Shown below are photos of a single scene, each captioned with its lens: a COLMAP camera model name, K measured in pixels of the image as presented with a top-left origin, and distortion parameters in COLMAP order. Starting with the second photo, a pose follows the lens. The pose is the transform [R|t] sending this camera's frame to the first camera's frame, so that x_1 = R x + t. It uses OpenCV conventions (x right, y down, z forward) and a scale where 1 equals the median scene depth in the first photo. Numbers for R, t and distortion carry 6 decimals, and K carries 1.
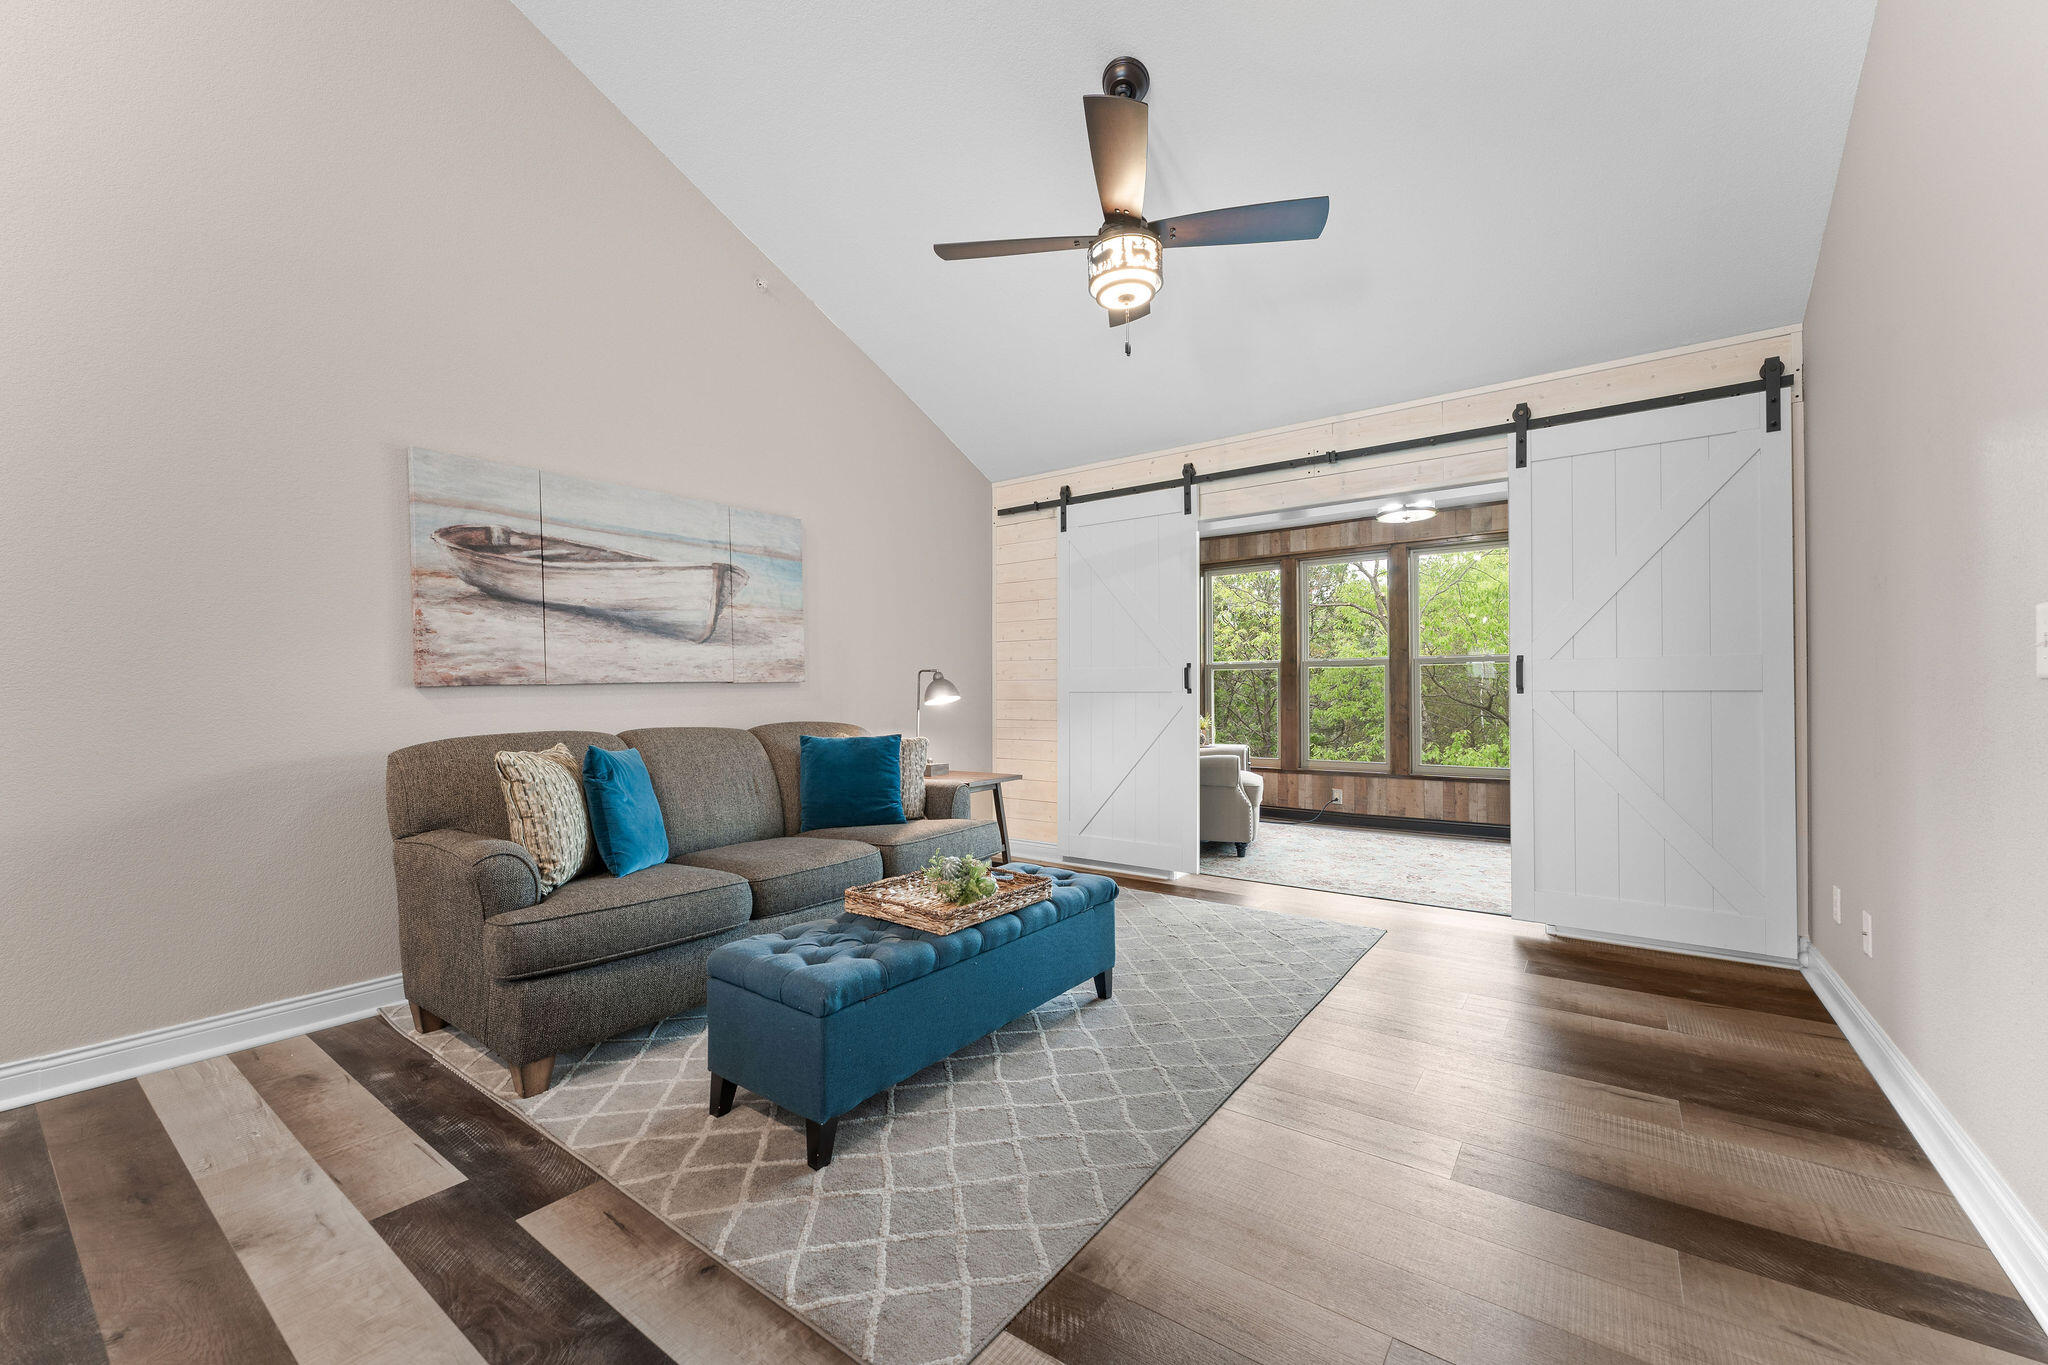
lens RADIAL K [[810.4, 0, 1016.6], [0, 810.4, 686.7], [0, 0, 1]] dist [-0.000974, -0.000213]
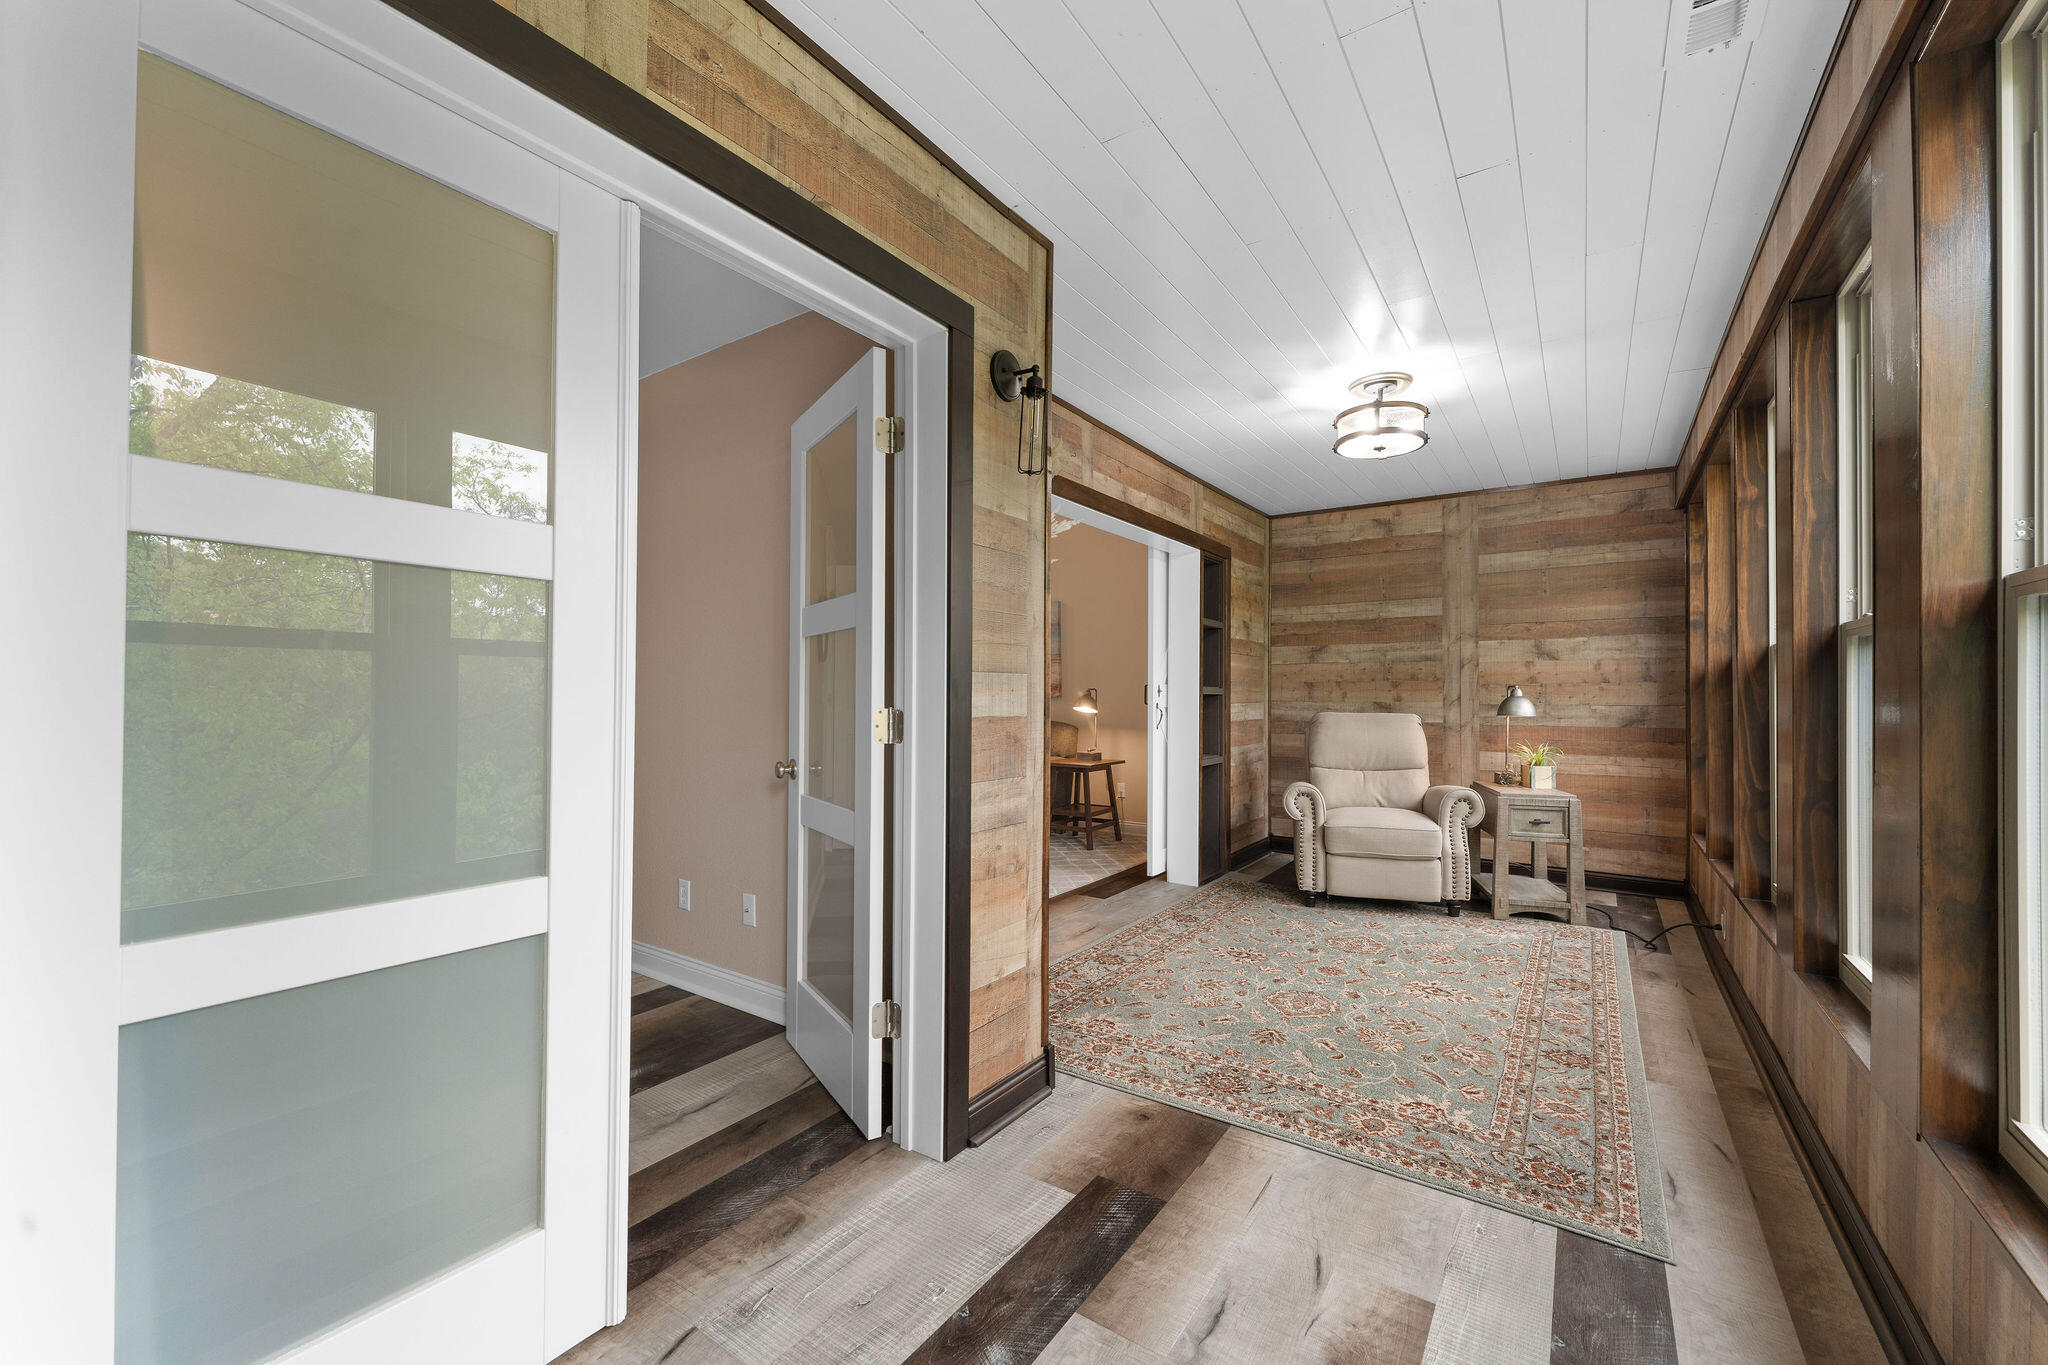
lens RADIAL K [[811.3, 0, 1016.9], [0, 811.3, 689.2], [0, 0, 1]] dist [-0.001018, -0.000125]
pose [[0.018046, -0.003119, -0.999832, 1.622017], [0.003668, 0.999989, -0.003054, -0.018942], [0.999830, -0.003613, 0.018057, 1.002952]]
